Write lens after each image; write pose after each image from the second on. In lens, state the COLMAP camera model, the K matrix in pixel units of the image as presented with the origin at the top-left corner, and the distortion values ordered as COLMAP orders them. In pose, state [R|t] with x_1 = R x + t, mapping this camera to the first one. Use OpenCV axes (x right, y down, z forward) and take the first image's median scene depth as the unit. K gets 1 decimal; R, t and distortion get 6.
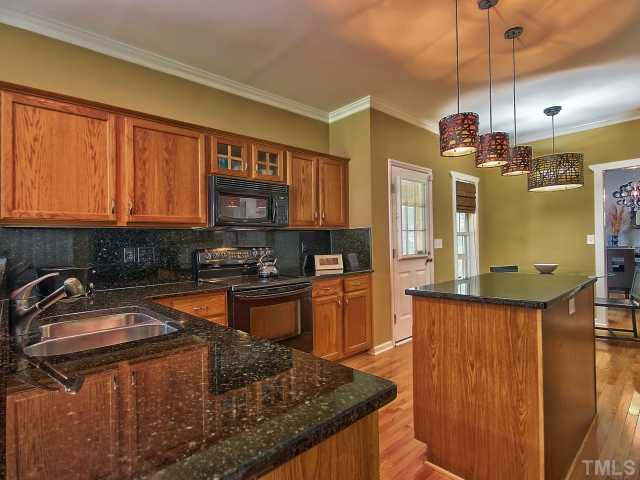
lens RADIAL K [[337.6, 0, 320.0], [0, 337.6, 240.0], [0, 0, 1]] dist [-0.000180, -0.000513]
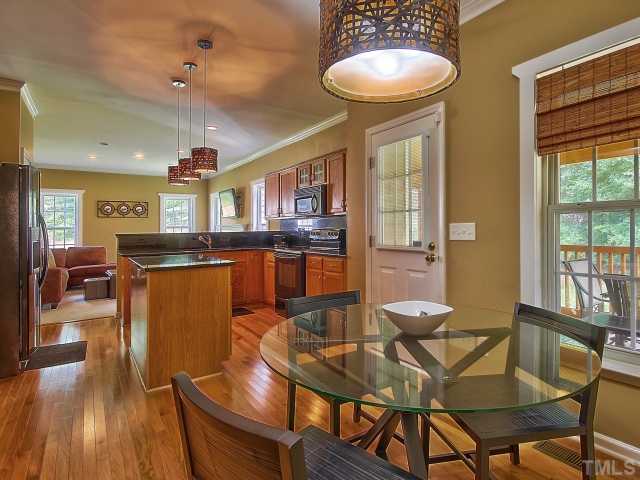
lens RADIAL K [[364.2, 0, 320.0], [0, 364.2, 240.0], [0, 0, 1]] dist [-0.001897, -0.000574]
pose [[-0.167656, 0.052799, -0.984431, 1.022989], [0.014477, 0.998589, 0.051093, -0.010003], [0.985739, -0.005685, -0.168184, 0.933562]]
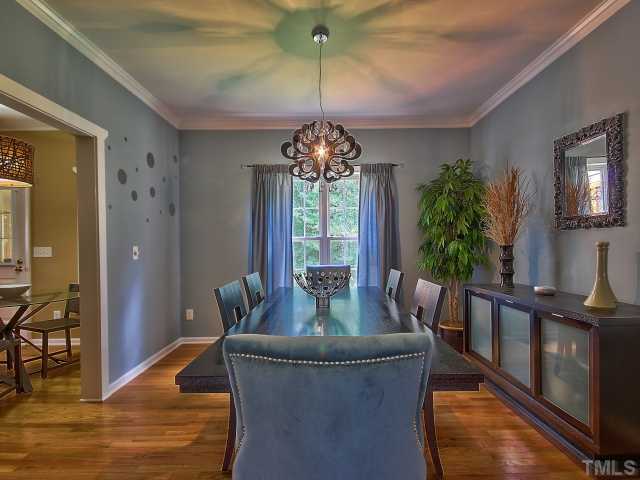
lens RADIAL K [[364.2, 0, 320.0], [0, 364.2, 240.0], [0, 0, 1]] dist [-0.001897, -0.000574]
pose [[0.742891, 0.010602, -0.669328, 1.663377], [-0.012185, 0.999923, 0.002314, -0.036290], [0.669301, 0.006437, 0.742963, 0.824472]]
